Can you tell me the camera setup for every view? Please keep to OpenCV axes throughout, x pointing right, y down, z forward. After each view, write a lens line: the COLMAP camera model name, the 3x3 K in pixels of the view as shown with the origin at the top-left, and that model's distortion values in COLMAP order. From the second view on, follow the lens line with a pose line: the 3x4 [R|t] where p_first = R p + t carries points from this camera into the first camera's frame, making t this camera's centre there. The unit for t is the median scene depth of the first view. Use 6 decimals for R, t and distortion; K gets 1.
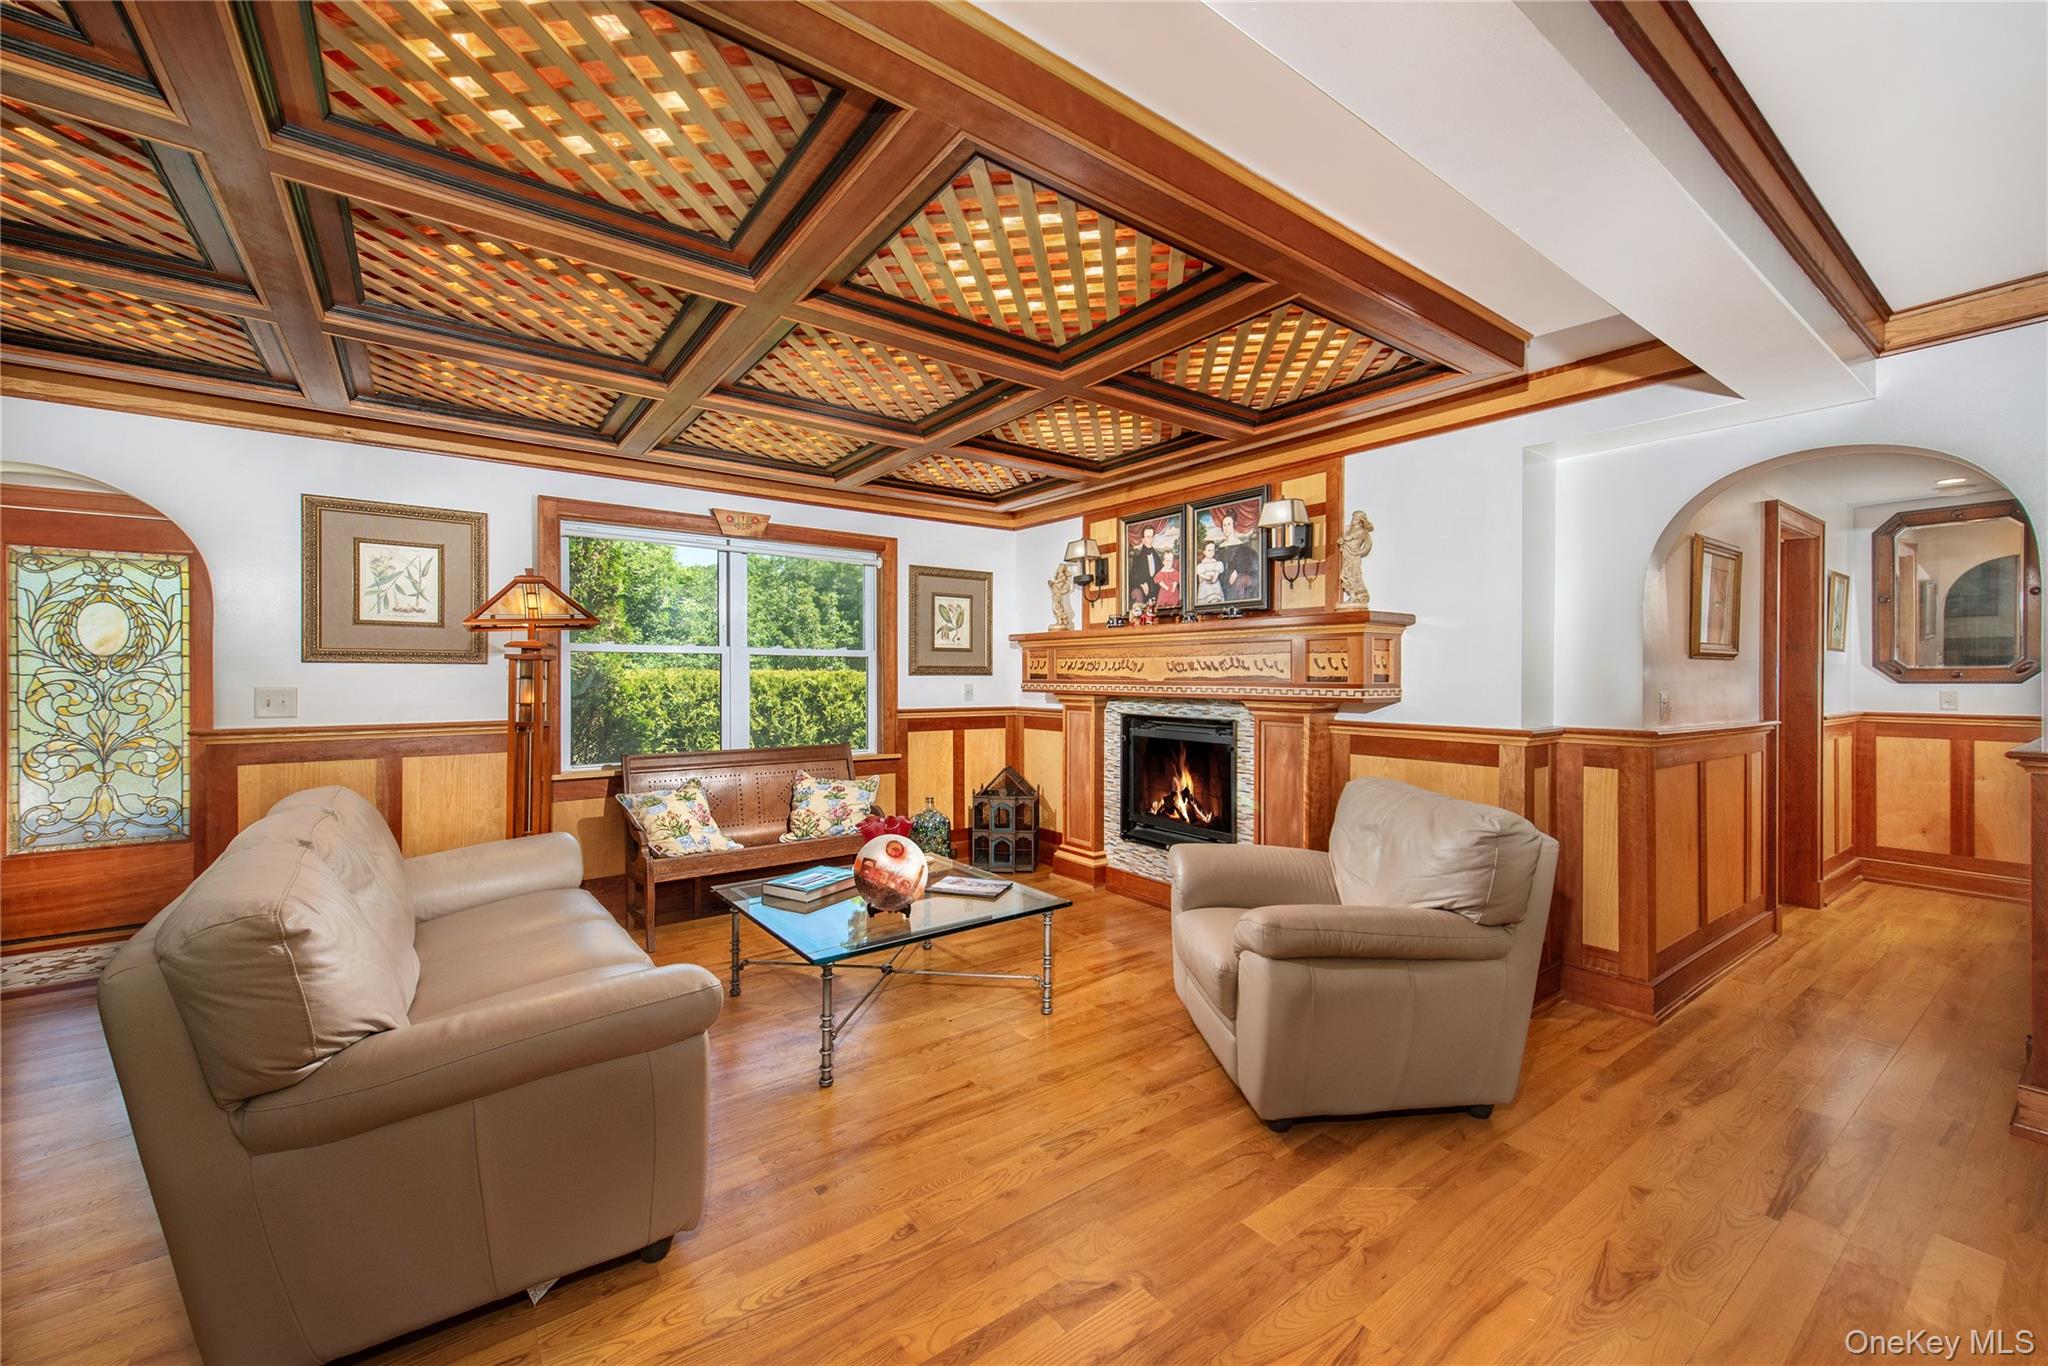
lens RADIAL K [[823.4, 0, 1042.7], [0, 823.4, 679.8], [0, 0, 1]] dist [-0.011988, -0.000078]
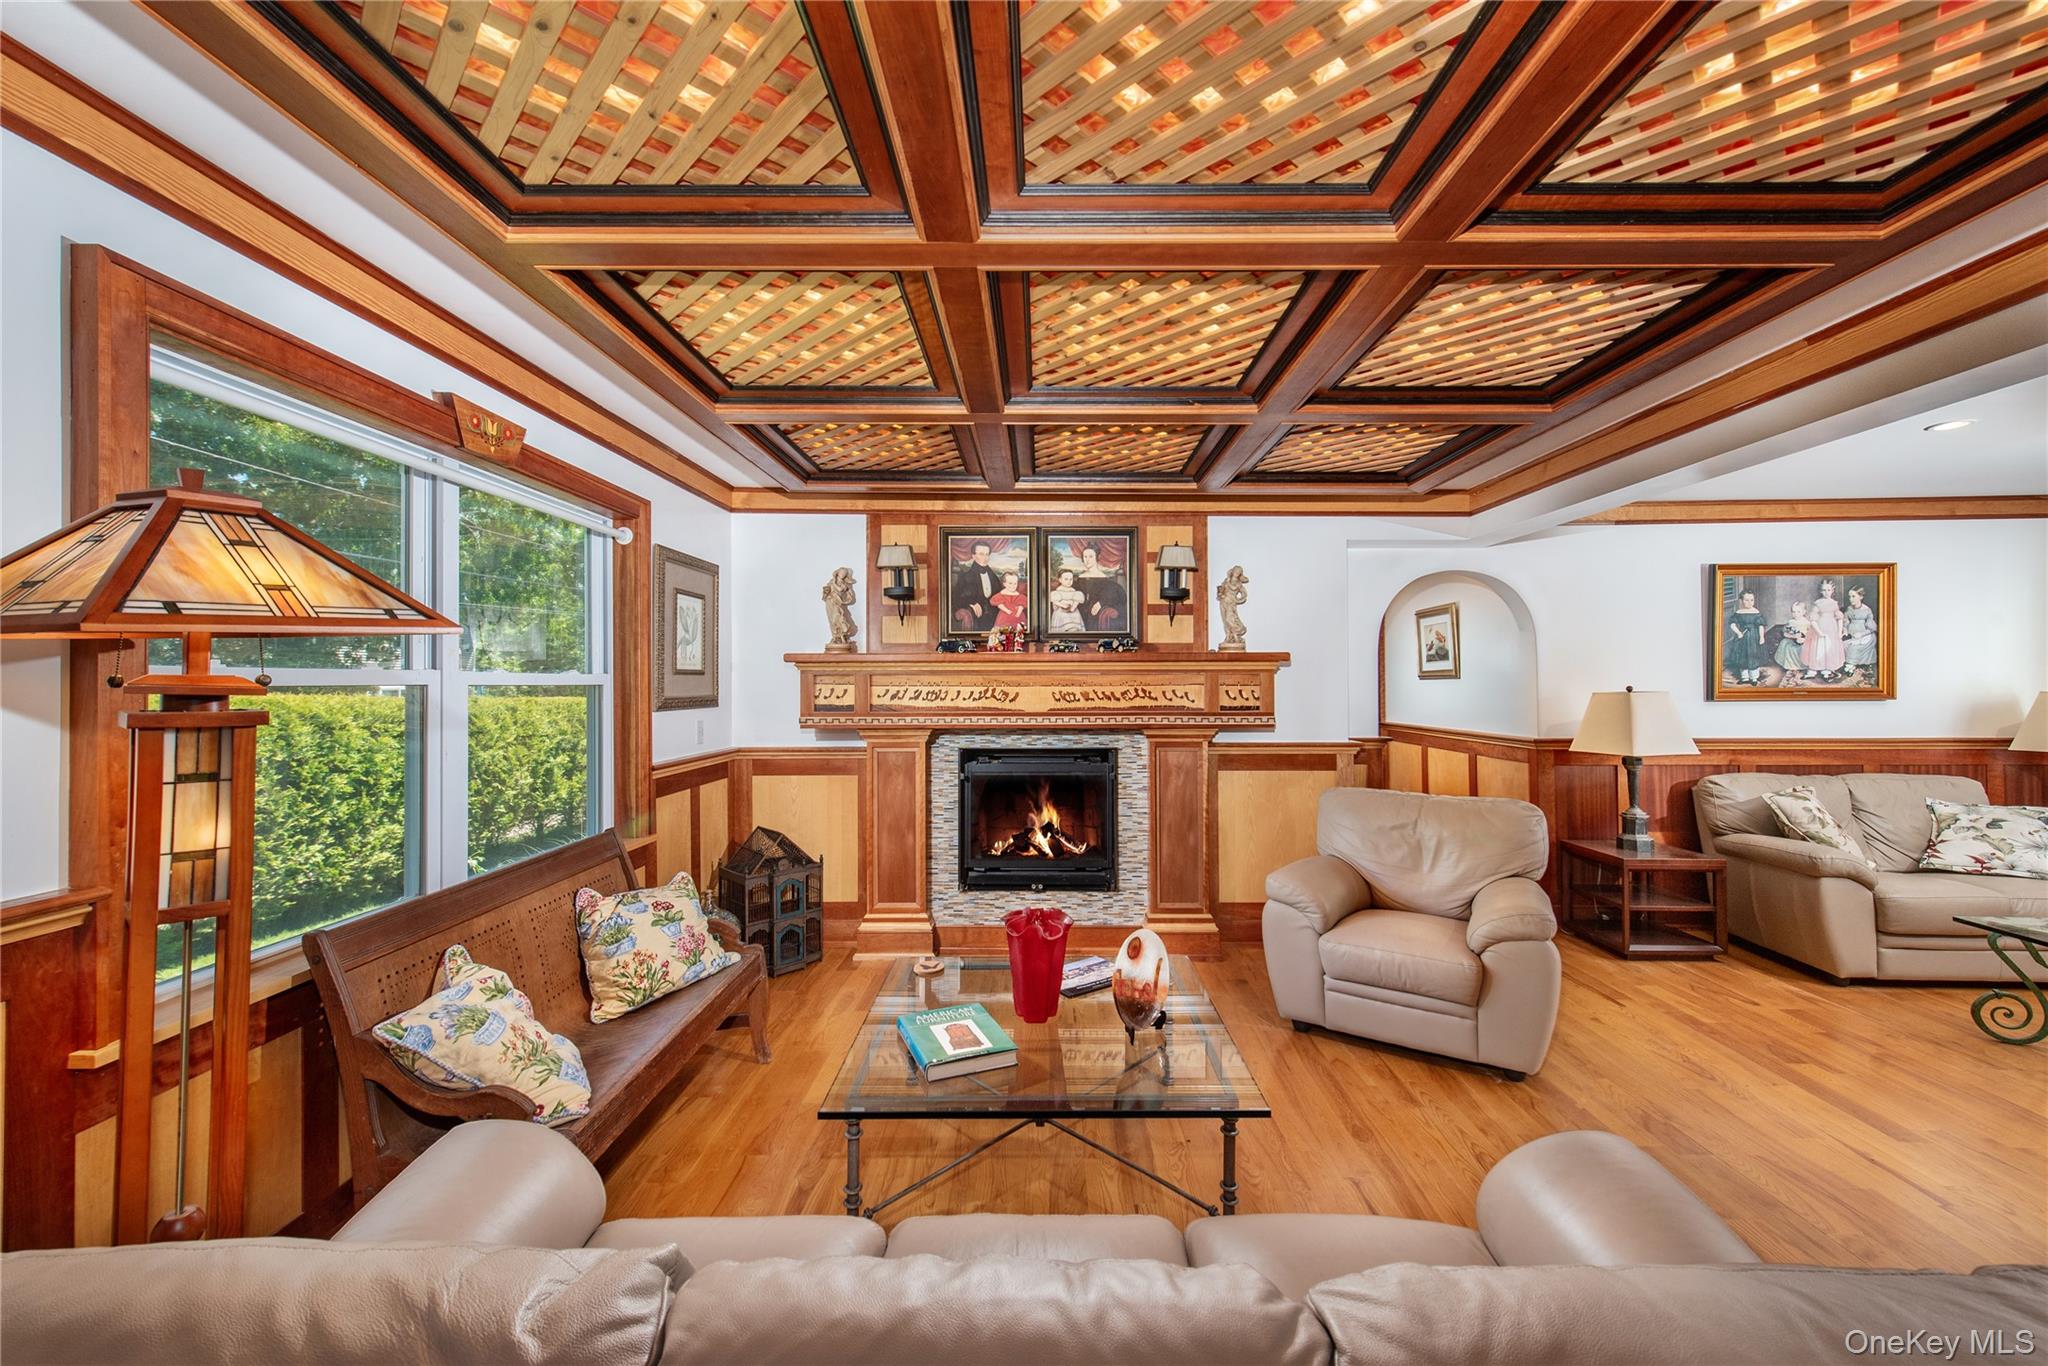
lens RADIAL K [[823.4, 0, 1040.0], [0, 823.4, 670.6], [0, 0, 1]] dist [-0.011988, -0.000078]
pose [[0.595678, 0.011933, 0.803135, -0.596561], [0.007823, 0.999756, -0.020657, -0.025301], [-0.803185, 0.018588, 0.595439, 0.422088]]
